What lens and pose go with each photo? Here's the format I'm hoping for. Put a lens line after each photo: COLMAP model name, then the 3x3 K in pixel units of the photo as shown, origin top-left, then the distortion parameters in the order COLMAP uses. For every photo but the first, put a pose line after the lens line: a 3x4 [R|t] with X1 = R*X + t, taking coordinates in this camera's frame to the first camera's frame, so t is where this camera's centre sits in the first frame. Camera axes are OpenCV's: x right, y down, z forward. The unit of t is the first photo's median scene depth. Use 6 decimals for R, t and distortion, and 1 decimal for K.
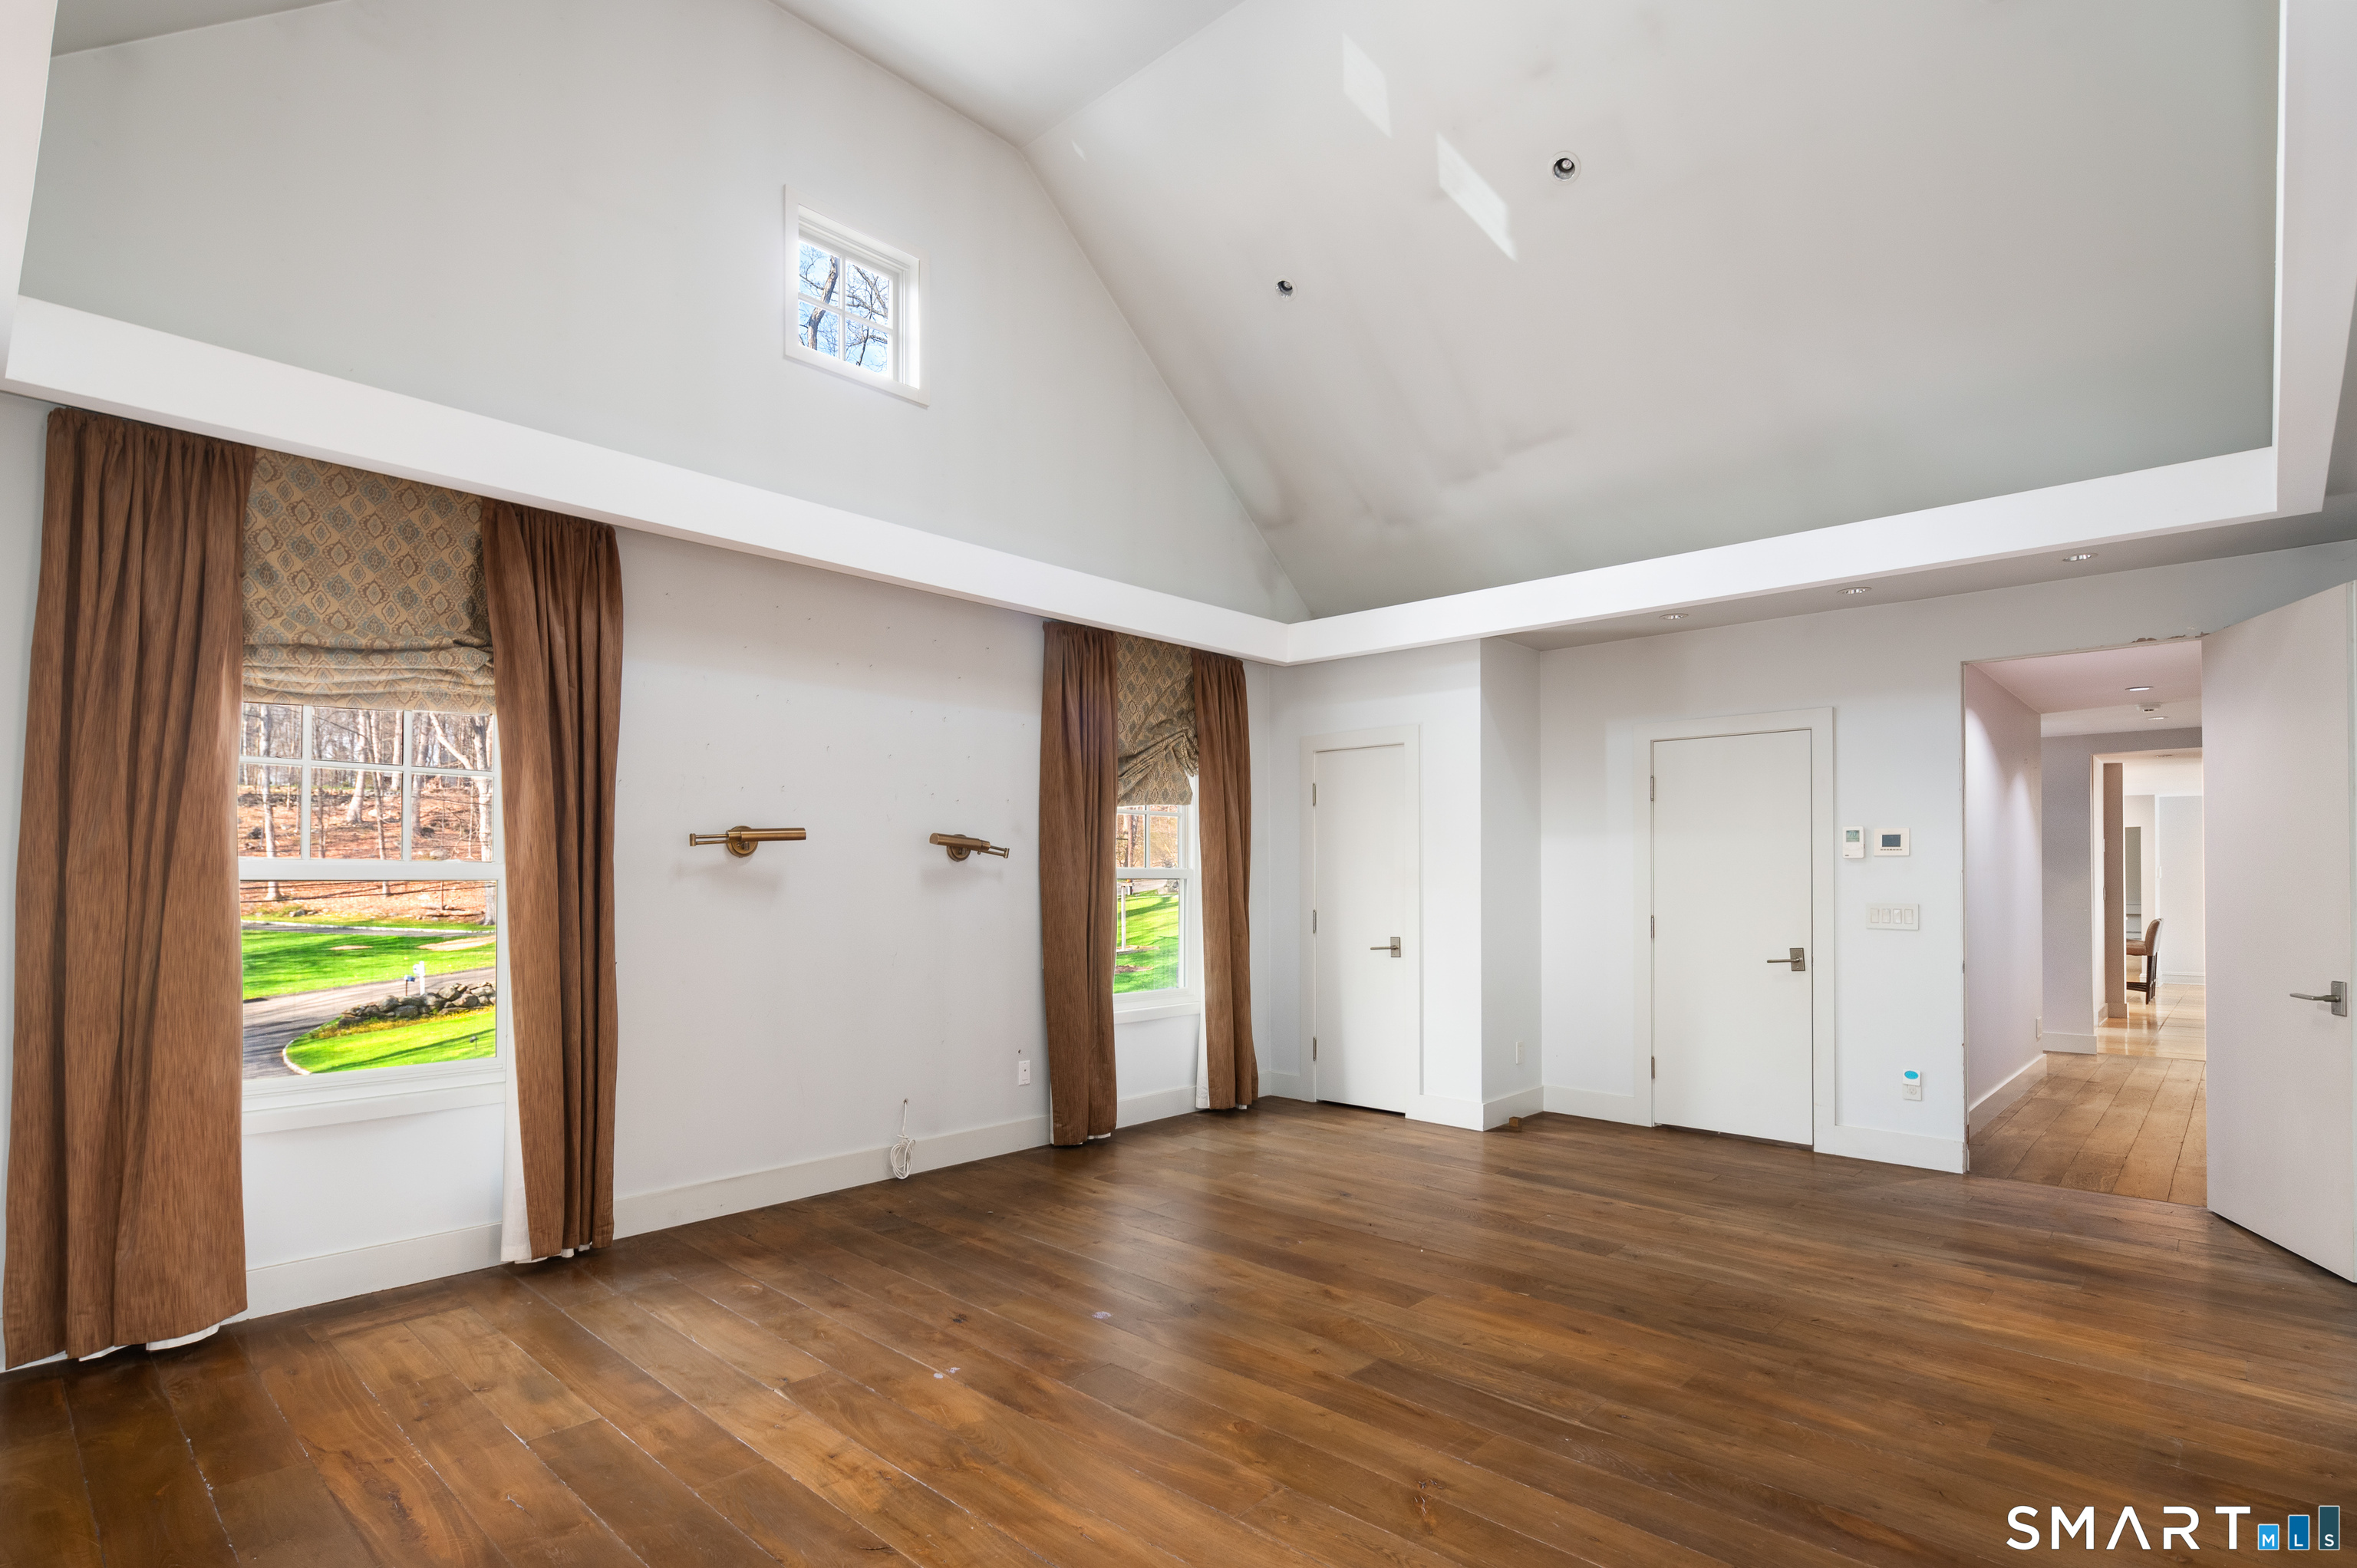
lens RADIAL K [[1159.4, 0, 1194.7], [0, 1159.4, 868.7], [0, 0, 1]] dist [0.008944, -0.003800]
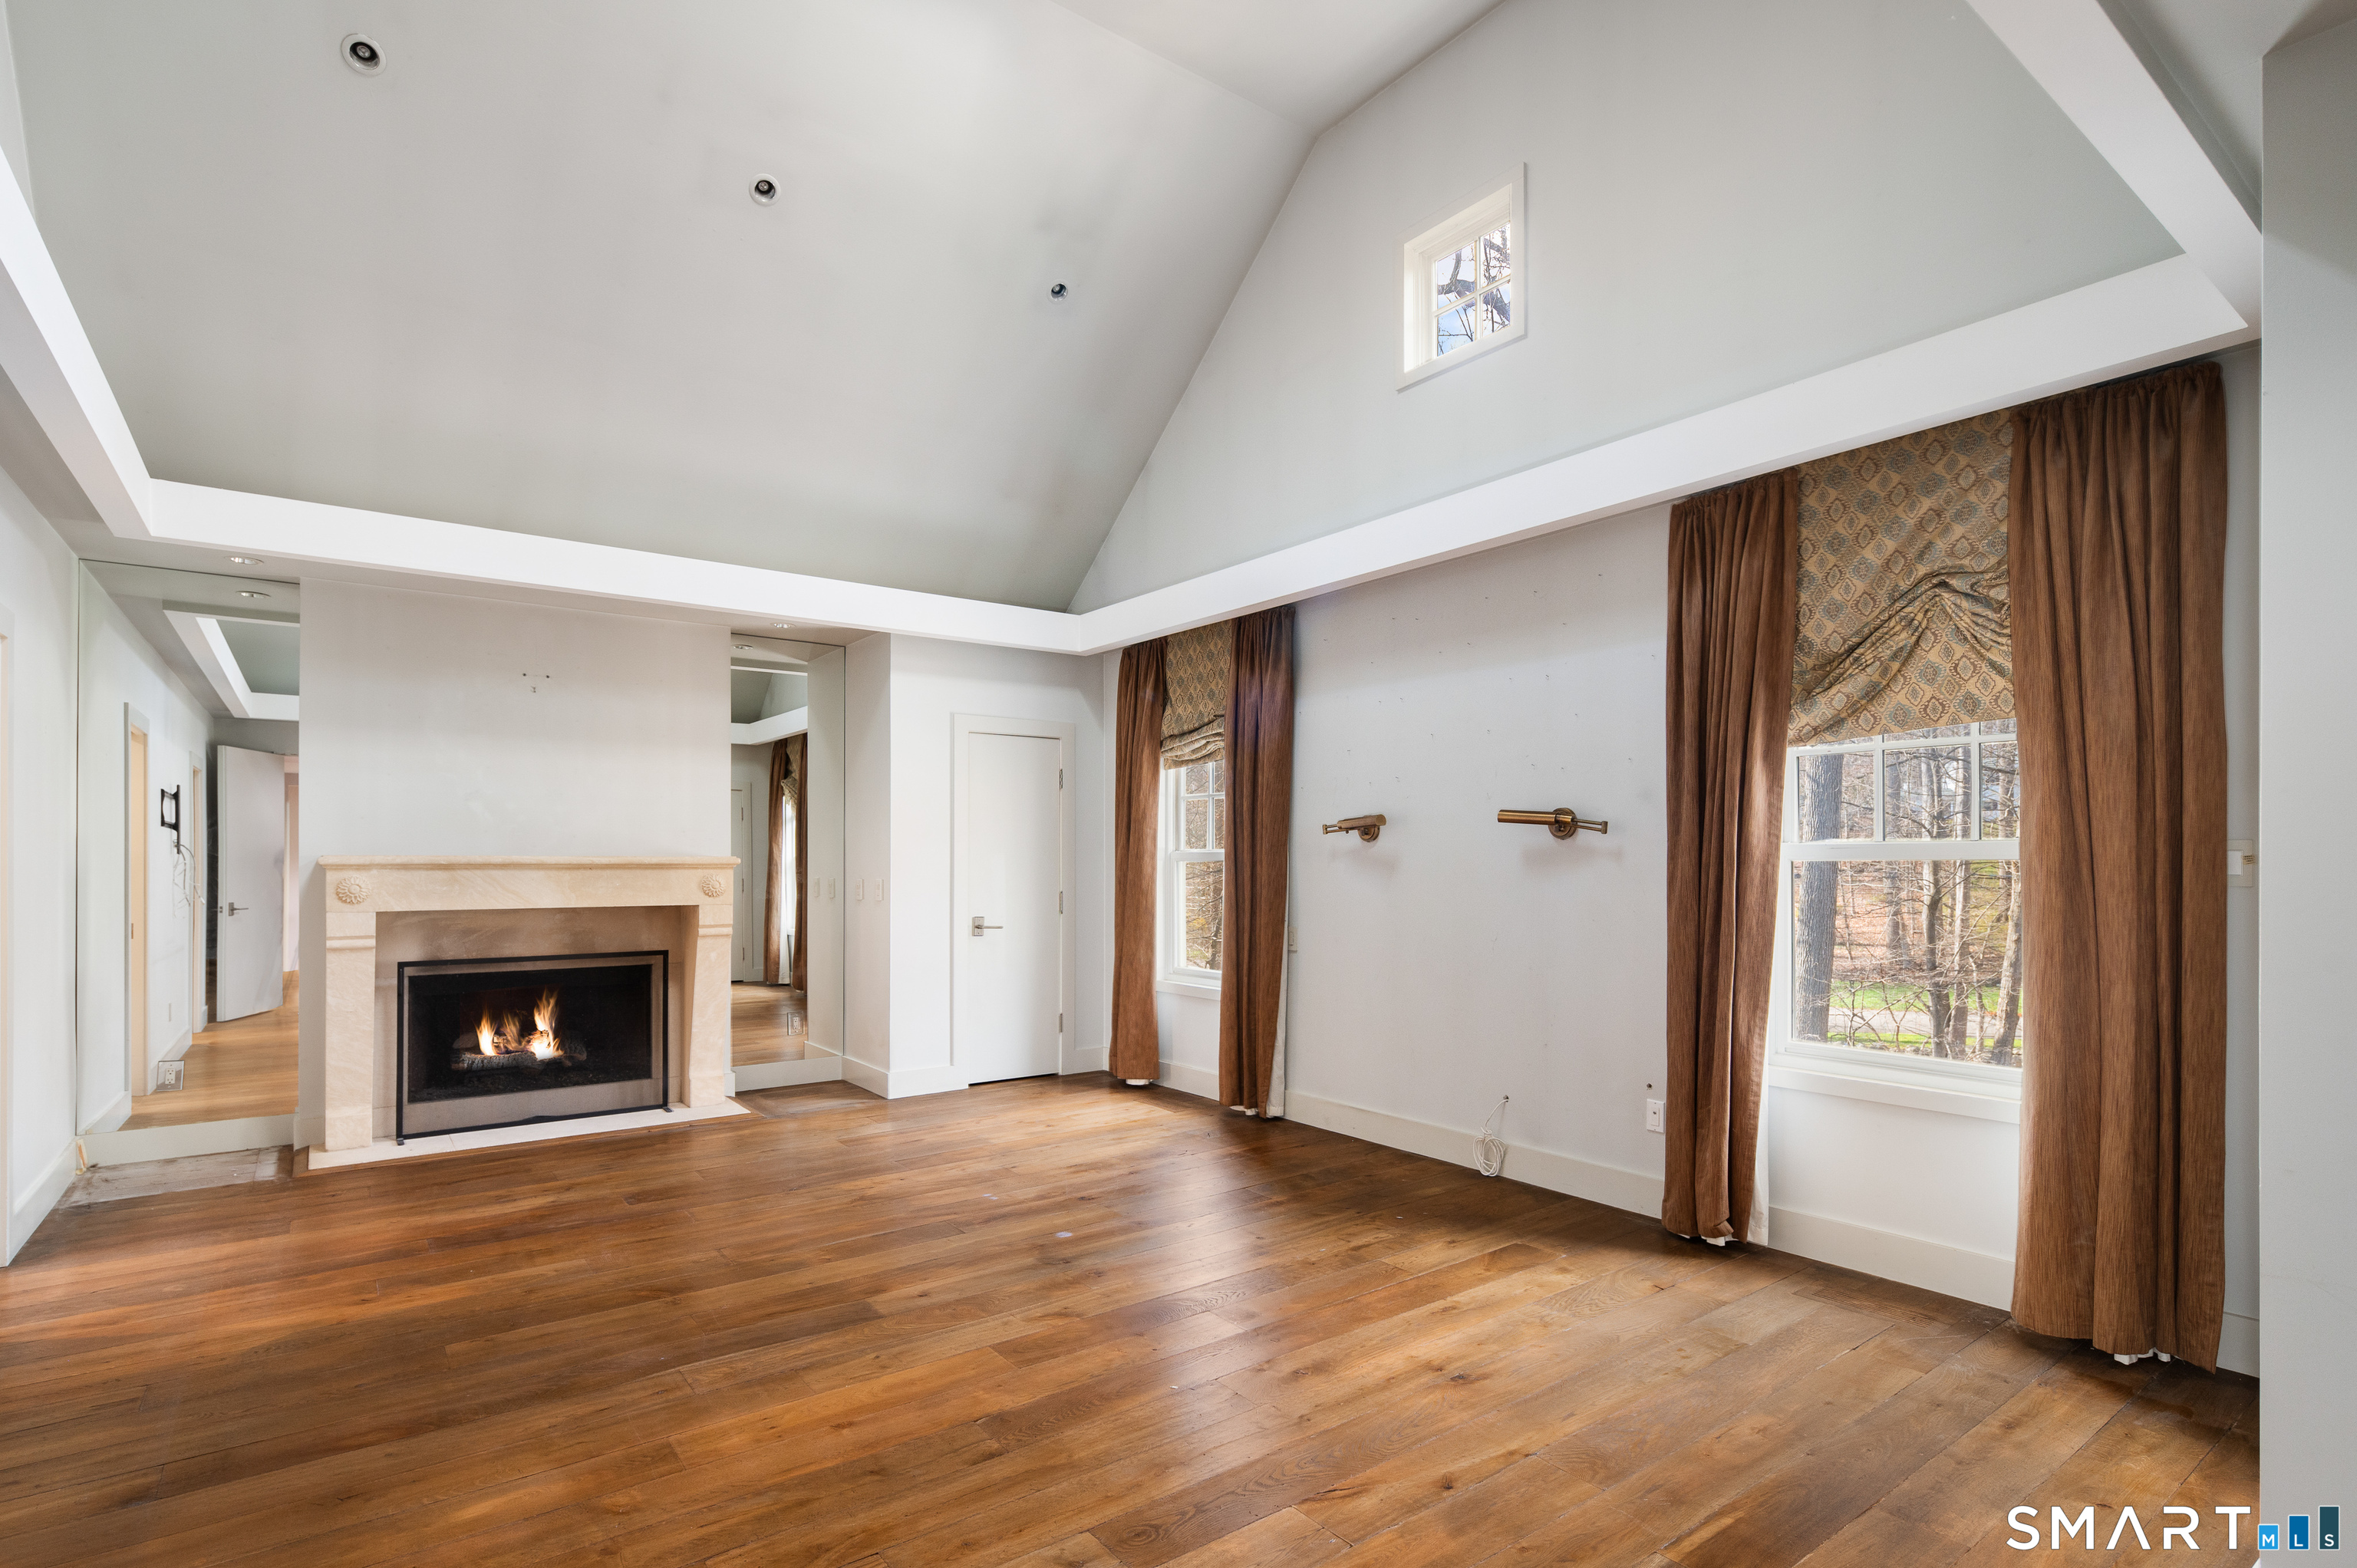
lens RADIAL K [[1159.4, 0, 1178.8], [0, 1159.4, 860.2], [0, 0, 1]] dist [0.008944, -0.003800]
pose [[-0.191851, -0.002719, -0.981420, 0.839128], [0.007040, 0.999967, -0.004147, 0.012588], [0.981399, -0.007705, -0.191826, 1.080847]]
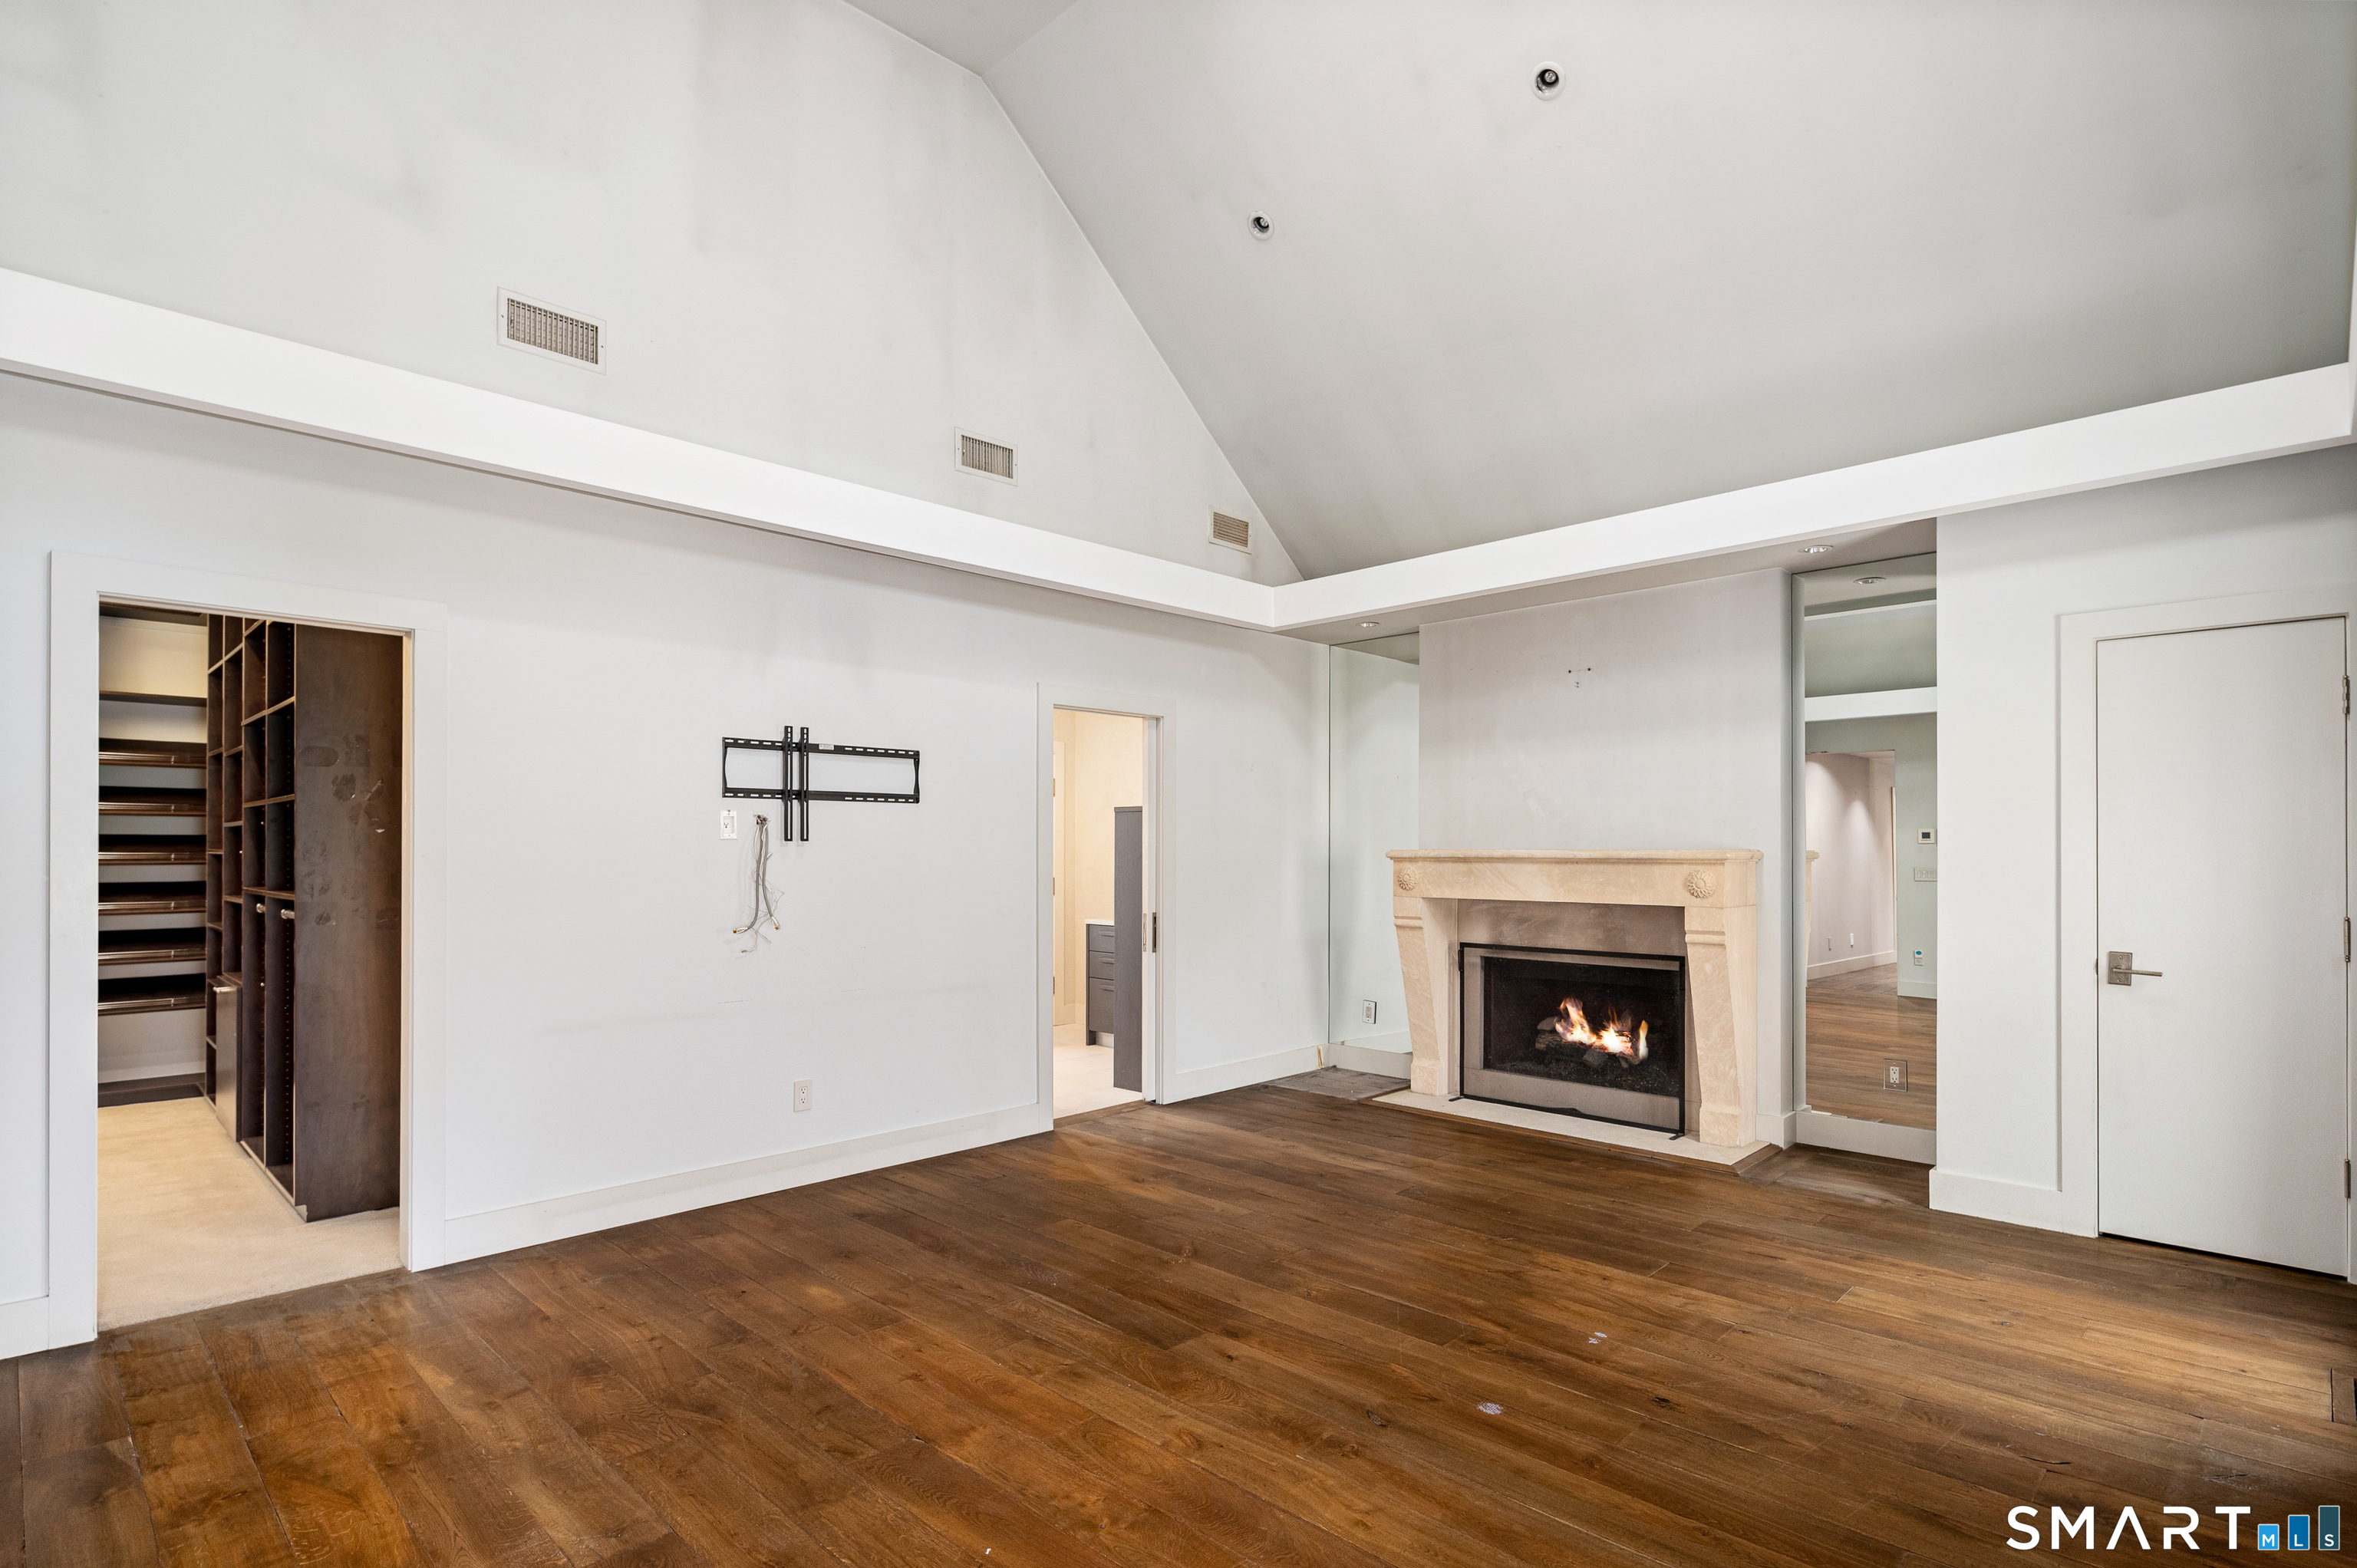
lens RADIAL K [[1159.4, 0, 1172.7], [0, 1159.4, 849.2], [0, 0, 1]] dist [0.008944, -0.003800]
pose [[-0.998908, -0.001089, 0.046702, 0.080465], [-0.001478, 0.999965, -0.008284, 0.008051], [-0.046691, -0.008344, -0.998875, 1.457881]]
